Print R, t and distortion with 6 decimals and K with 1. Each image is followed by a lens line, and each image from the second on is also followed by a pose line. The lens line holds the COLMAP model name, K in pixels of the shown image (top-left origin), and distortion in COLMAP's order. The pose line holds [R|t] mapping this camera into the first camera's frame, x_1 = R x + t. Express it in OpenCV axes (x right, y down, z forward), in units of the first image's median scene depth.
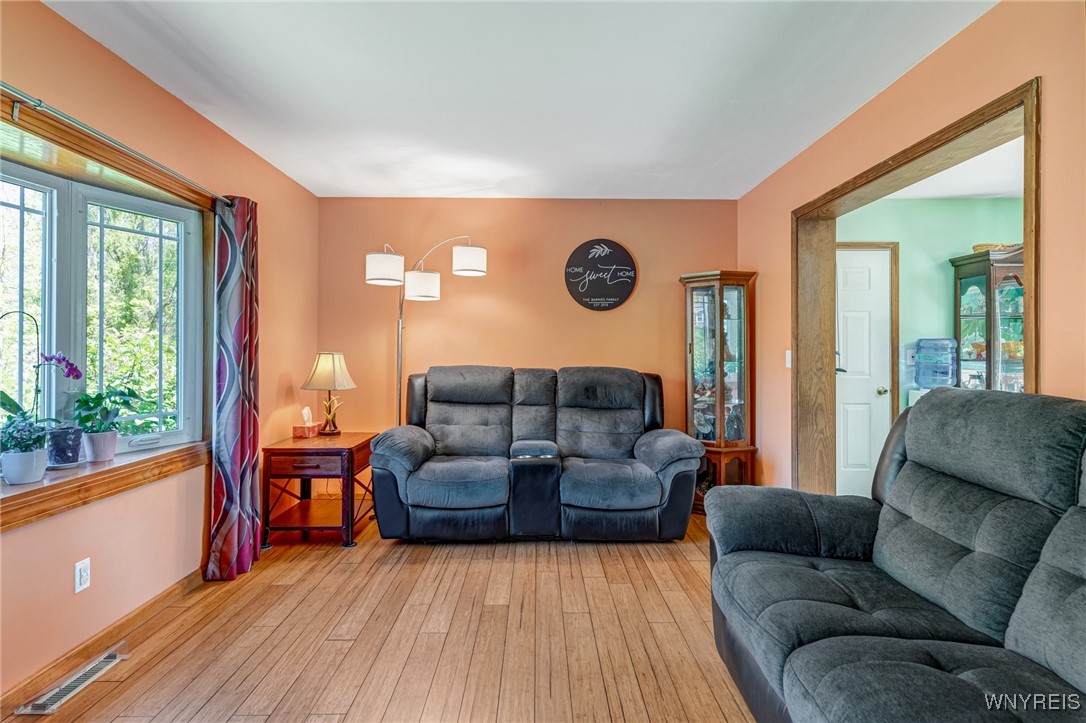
lens RADIAL K [[562.2, 0, 544.5], [0, 562.2, 351.4], [0, 0, 1]] dist [0.019188, -0.009405]
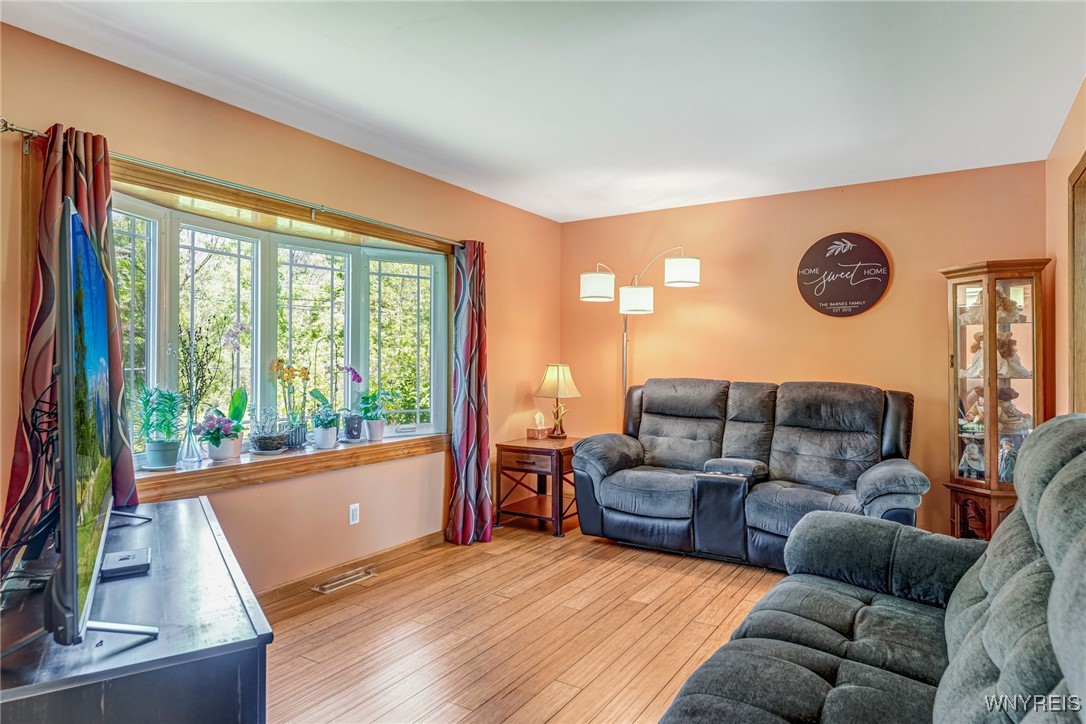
lens RADIAL K [[646.6, 0, 543.0], [0, 646.6, 362.0], [0, 0, 1]] dist [0.022477, -0.000168]
pose [[0.838916, 0.002586, -0.544255, 0.330731], [-0.001893, 0.999997, 0.001833, -0.005589], [0.544258, -0.000507, 0.838918, -0.100080]]
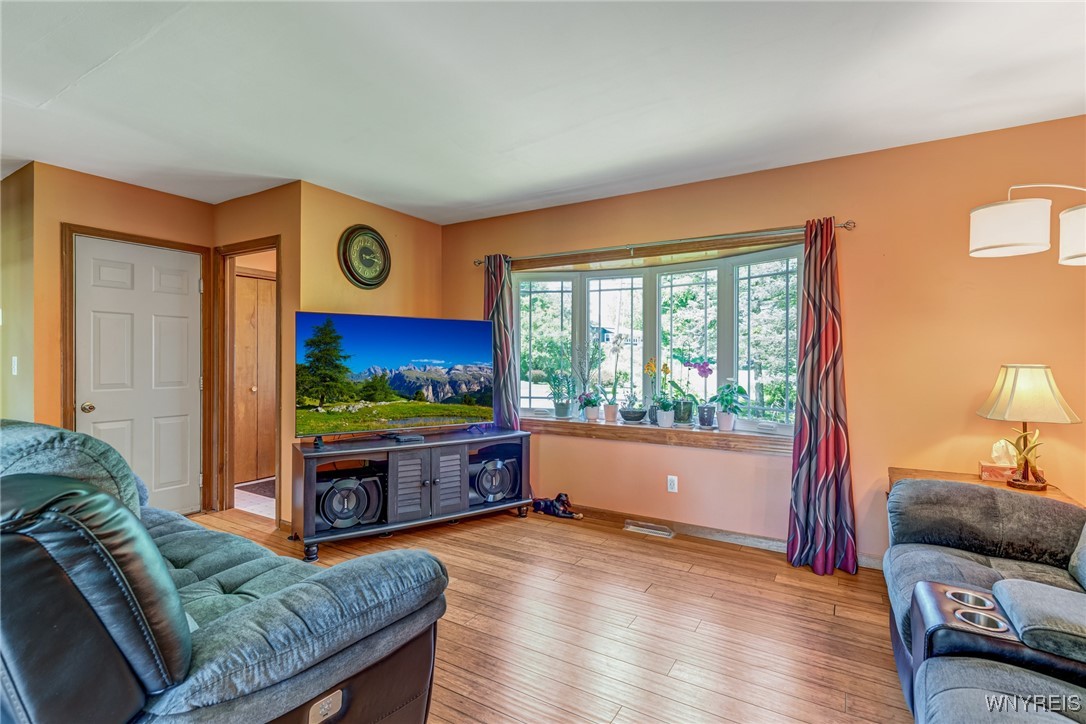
lens RADIAL K [[511.5, 0, 543.0], [0, 511.5, 362.0], [0, 0, 1]] dist [0.000044, -0.000099]
pose [[-0.532008, 0.002442, -0.846735, 0.497466], [-0.002161, 0.999989, 0.004242, -0.001575], [0.846736, 0.004087, -0.531997, 0.950345]]
